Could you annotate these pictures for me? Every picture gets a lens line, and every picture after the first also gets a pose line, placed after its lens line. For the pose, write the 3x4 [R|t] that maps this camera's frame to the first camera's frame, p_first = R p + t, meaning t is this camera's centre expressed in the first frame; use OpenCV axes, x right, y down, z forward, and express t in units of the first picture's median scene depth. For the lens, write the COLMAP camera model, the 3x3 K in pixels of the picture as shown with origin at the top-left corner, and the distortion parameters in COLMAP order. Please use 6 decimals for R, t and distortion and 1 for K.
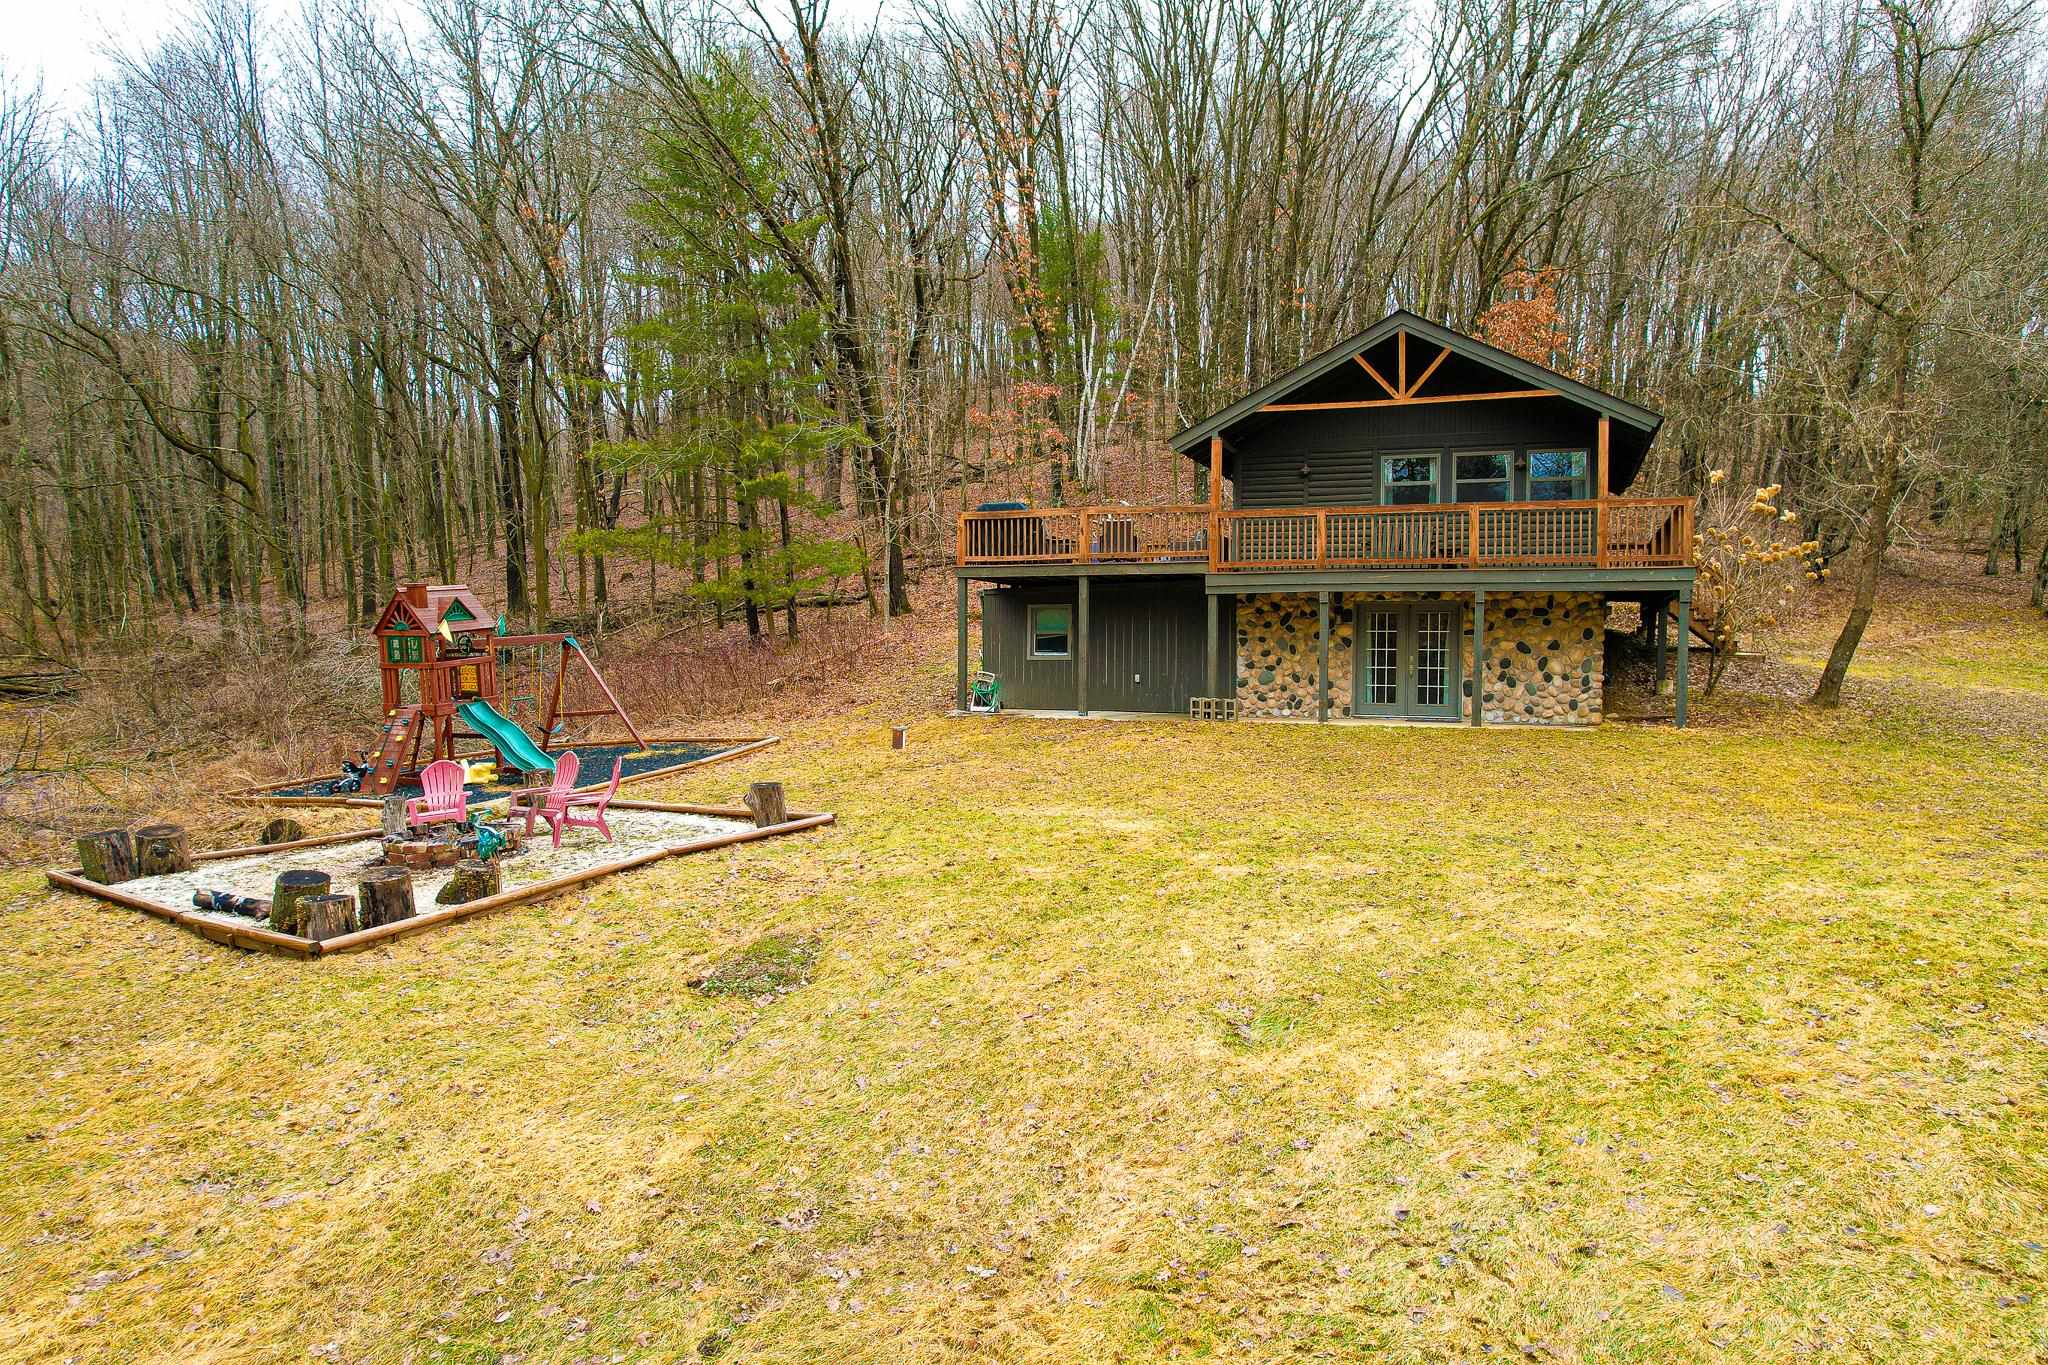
lens RADIAL K [[1309.0, 0, 1041.7], [0, 1309.0, 681.9], [0, 0, 1]] dist [-0.052765, 0.043415]
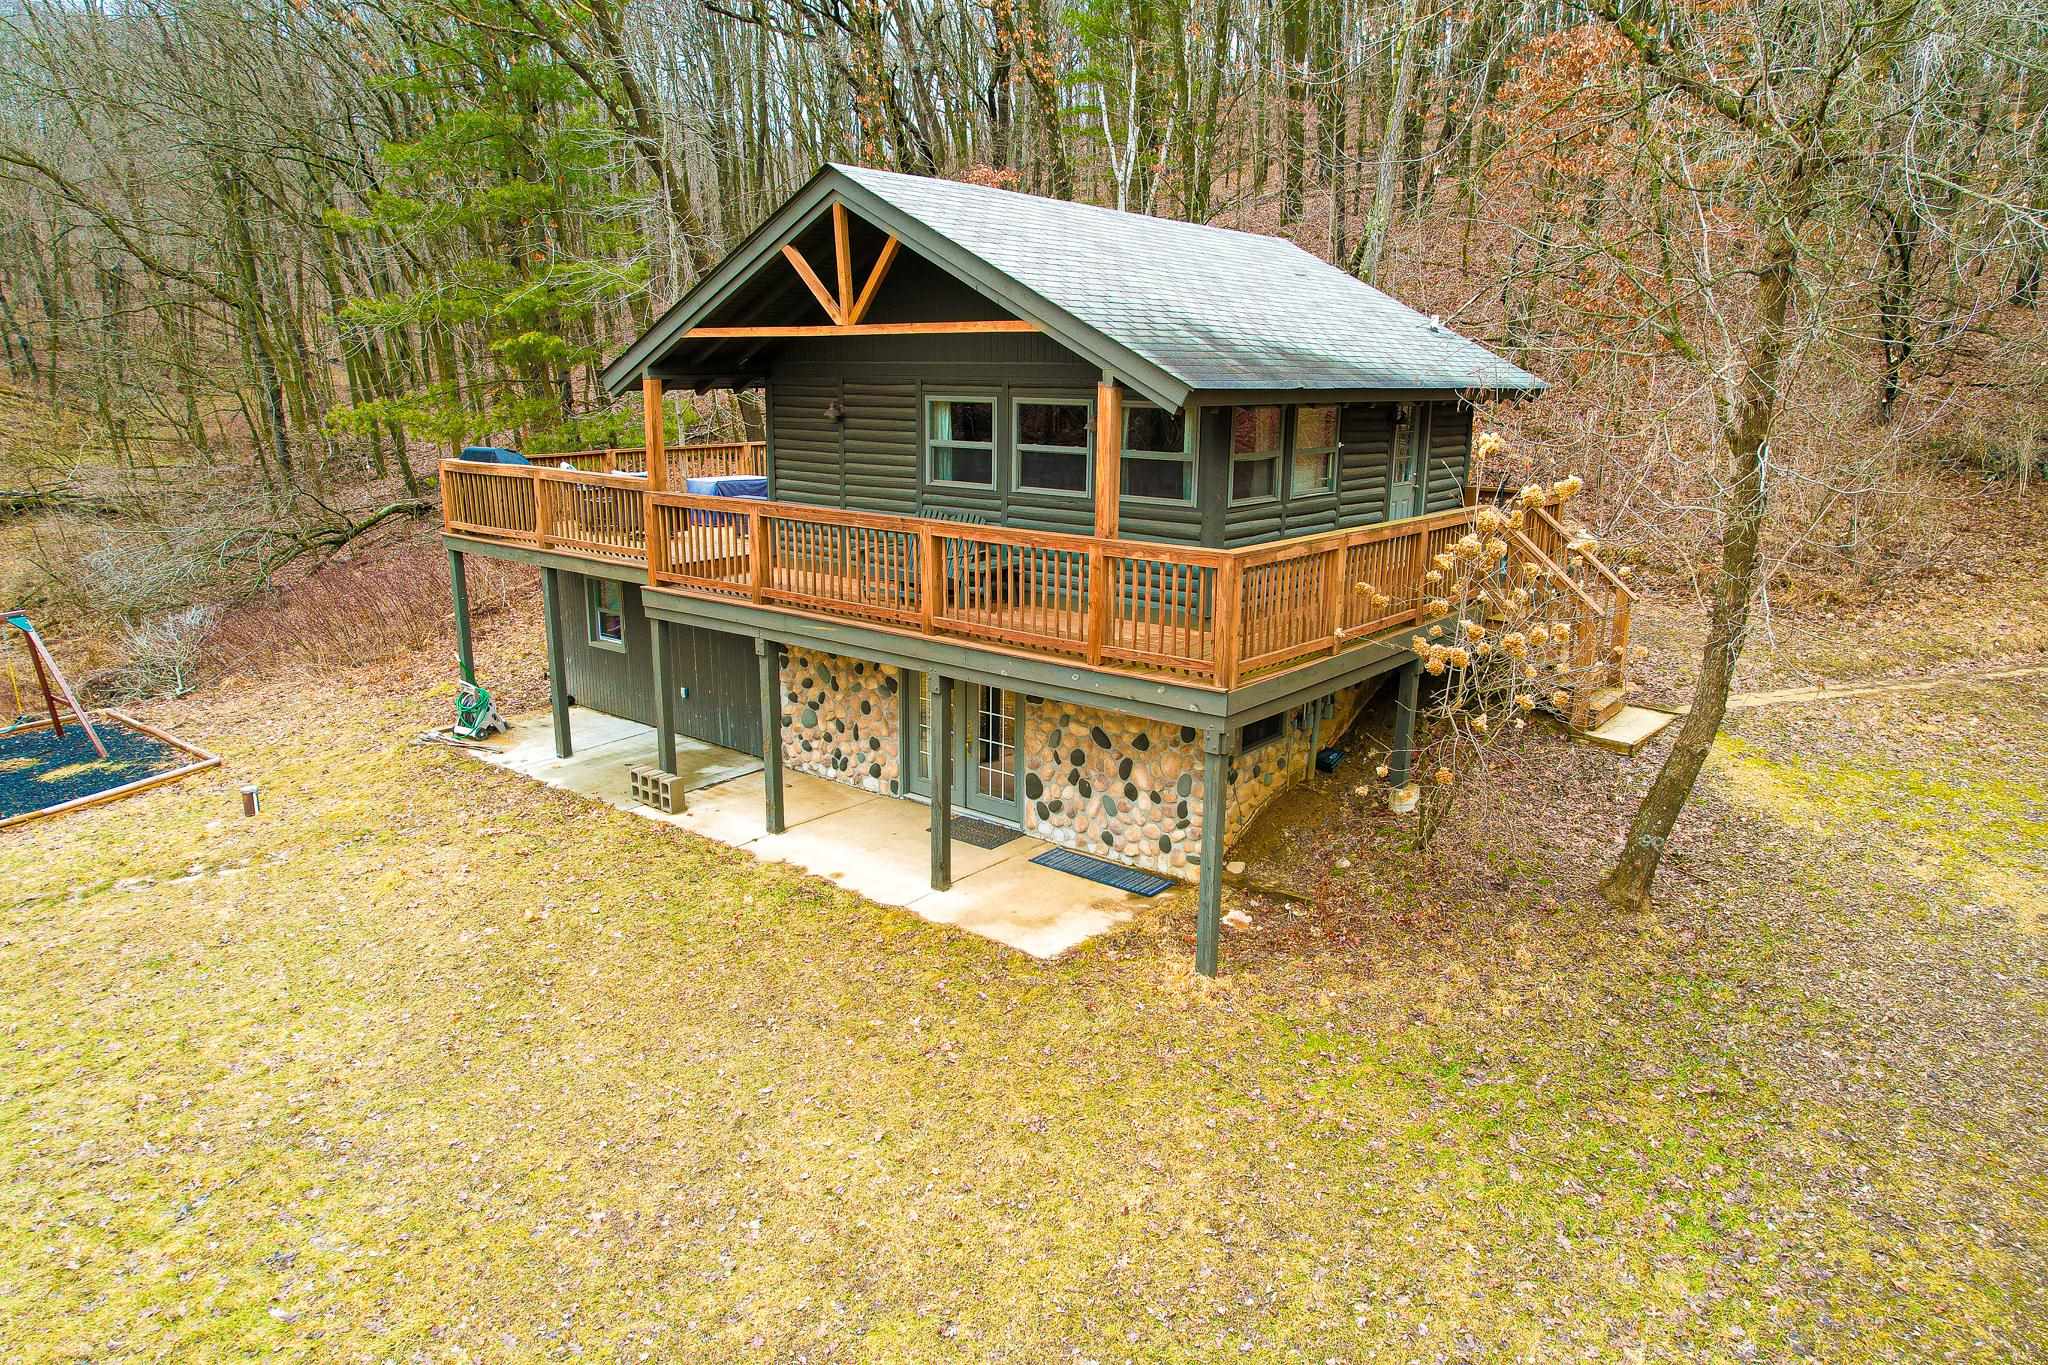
lens RADIAL K [[1309.0, 0, 1021.6], [0, 1309.0, 692.4], [0, 0, 1]] dist [-0.052765, 0.043415]
pose [[0.950671, 0.072812, -0.301533, 0.512334], [-0.005883, 0.976119, 0.217159, -0.175667], [0.310144, -0.204673, 0.928396, 0.432922]]
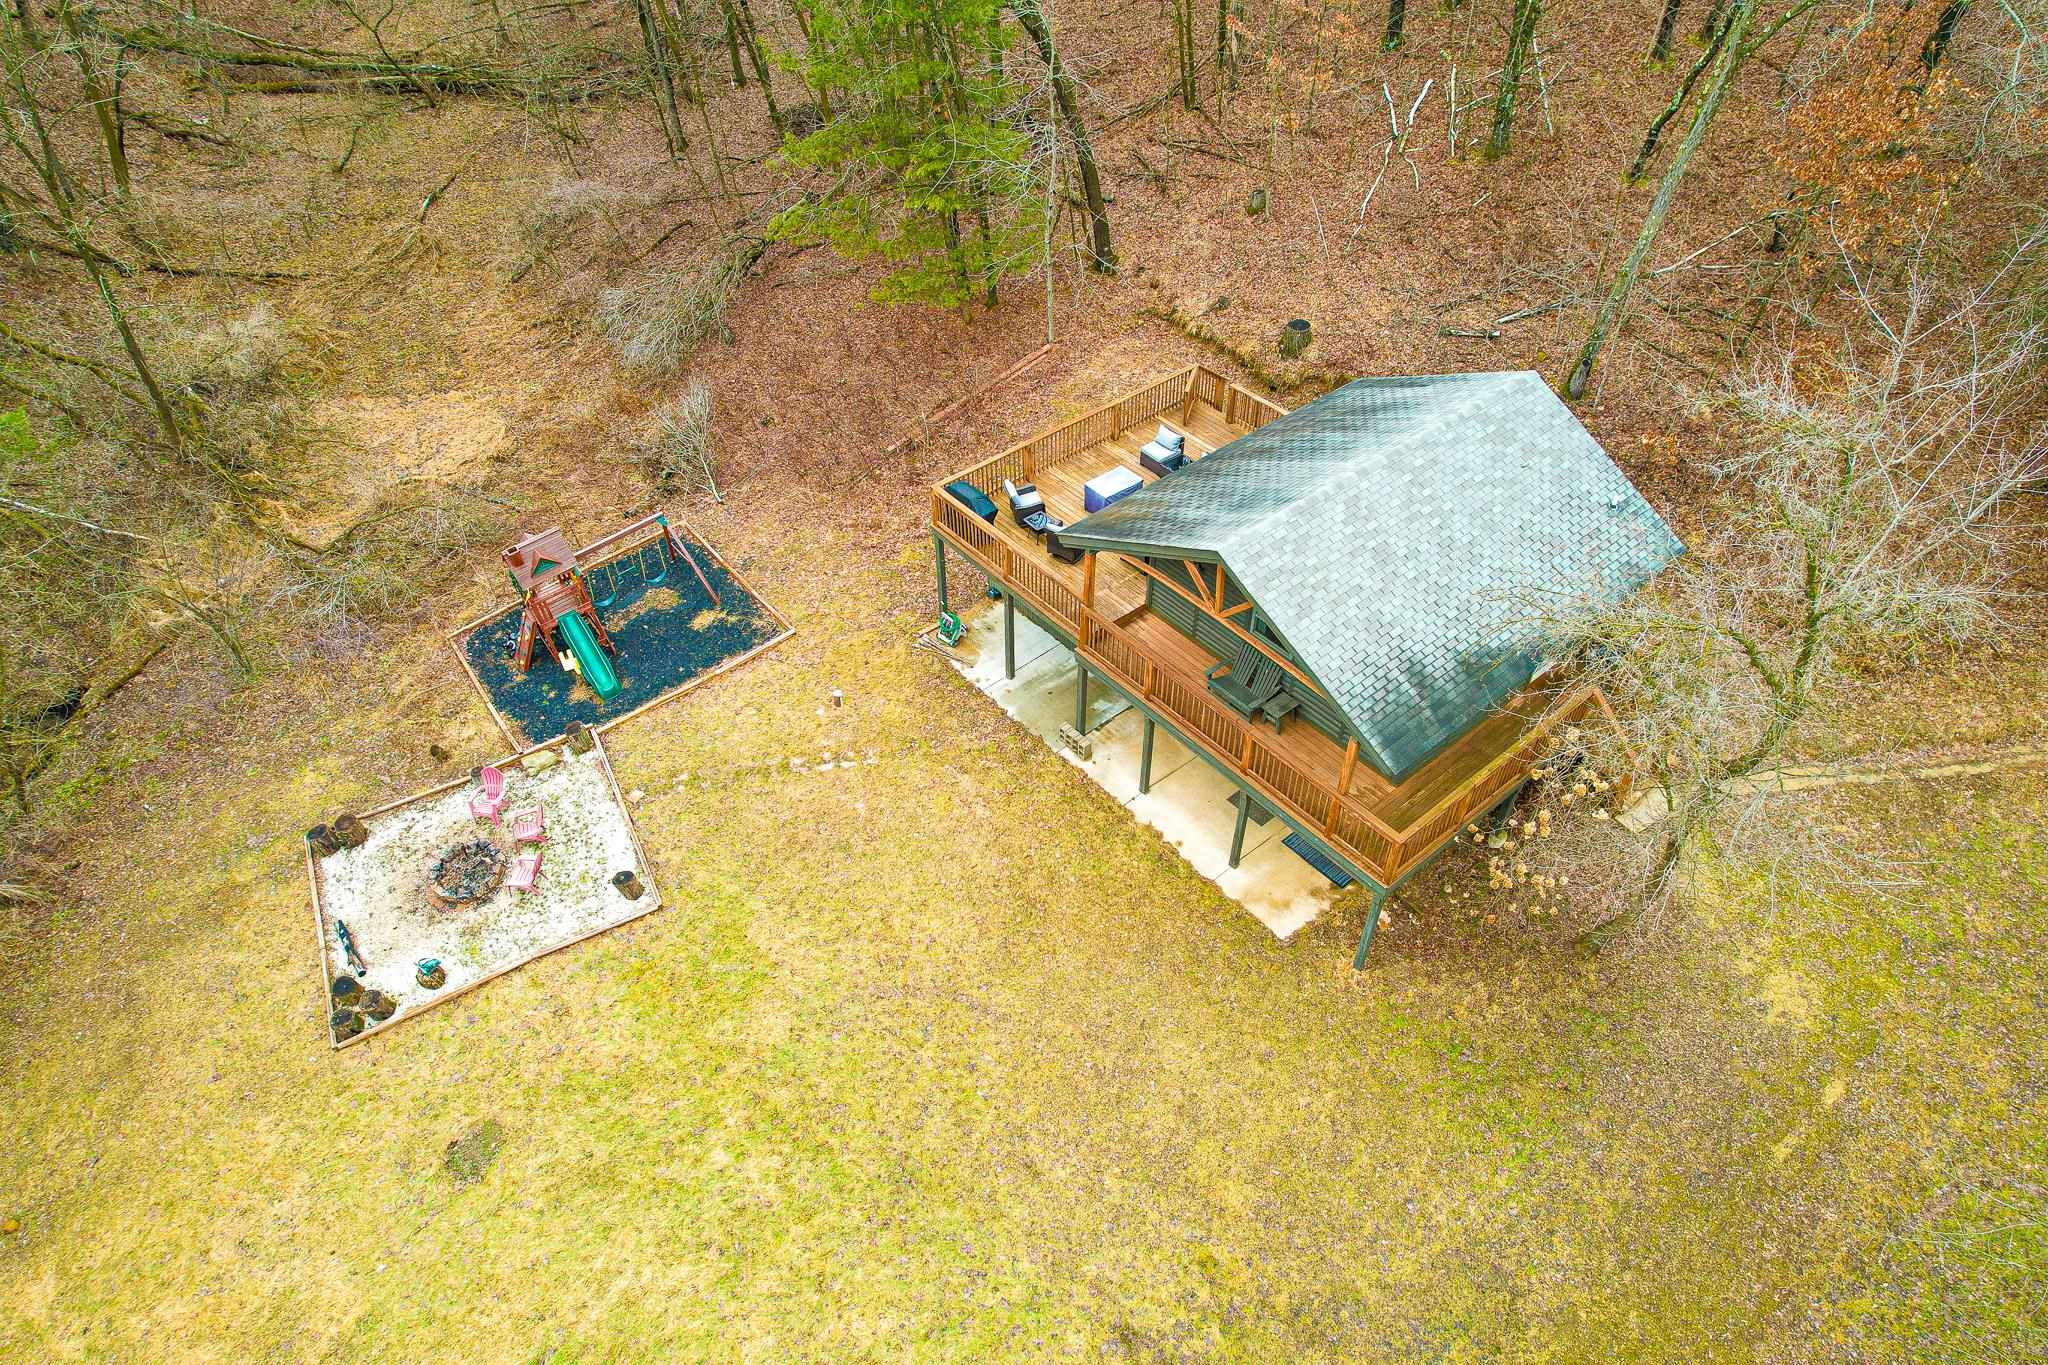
lens RADIAL K [[1309.0, 0, 1031.8], [0, 1309.0, 686.9], [0, 0, 1]] dist [-0.052765, 0.043415]
pose [[0.876517, 0.324751, -0.355325, 0.506259], [-0.001076, 0.739471, 0.673187, -0.821761], [0.481371, -0.589677, 0.648508, 0.226235]]
